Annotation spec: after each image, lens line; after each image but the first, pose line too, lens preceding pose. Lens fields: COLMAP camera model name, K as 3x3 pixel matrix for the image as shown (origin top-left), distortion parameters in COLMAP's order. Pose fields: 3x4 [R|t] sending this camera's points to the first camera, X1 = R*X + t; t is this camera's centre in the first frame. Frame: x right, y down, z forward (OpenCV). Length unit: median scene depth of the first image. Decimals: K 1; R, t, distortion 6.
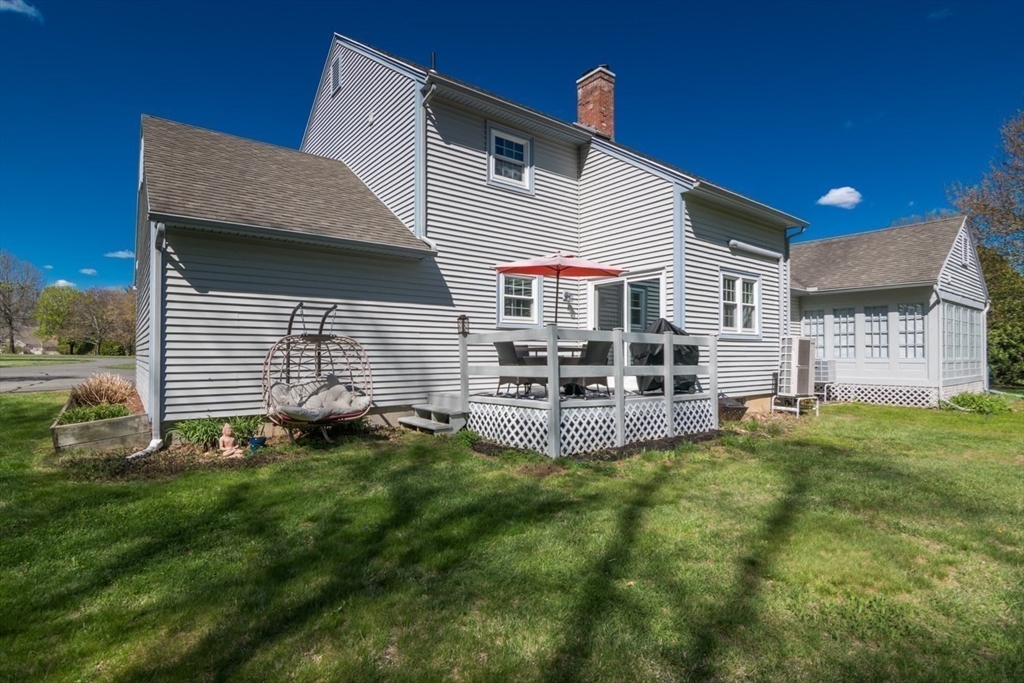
lens RADIAL K [[503.3, 0, 517.3], [0, 503.3, 341.7], [0, 0, 1]] dist [-0.013533, -0.000013]
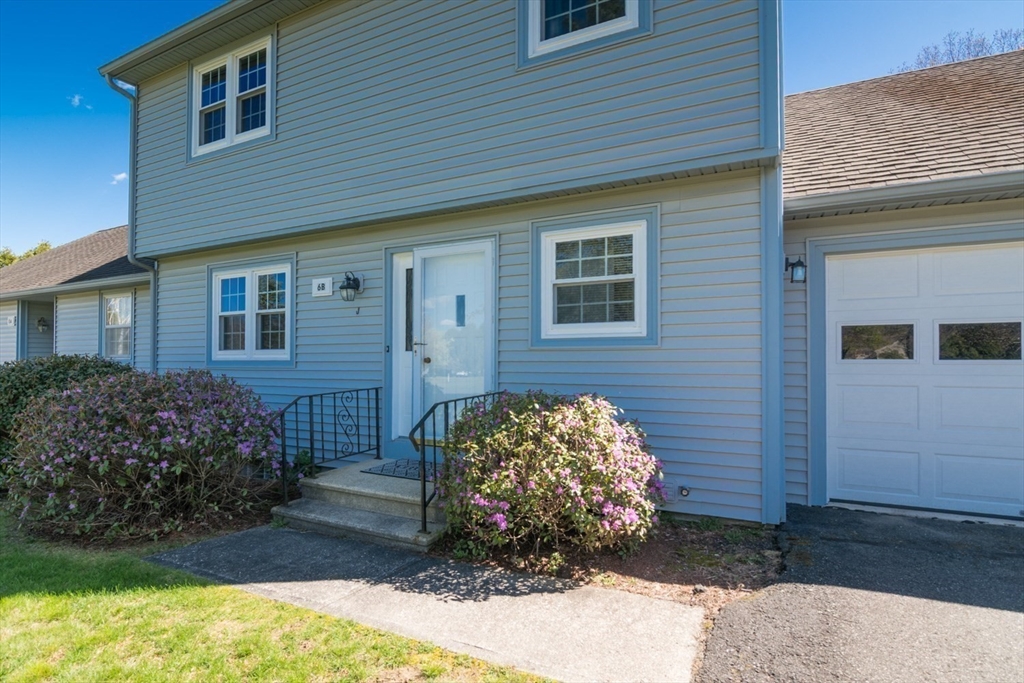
lens RADIAL K [[503.3, 0, 517.3], [0, 503.3, 341.7], [0, 0, 1]] dist [-0.013533, -0.000013]
pose [[0.434348, -0.017072, -0.900583, 0.382488], [0.017720, 0.999789, -0.010406, -0.030800], [0.900571, -0.011439, 0.434559, 0.756549]]
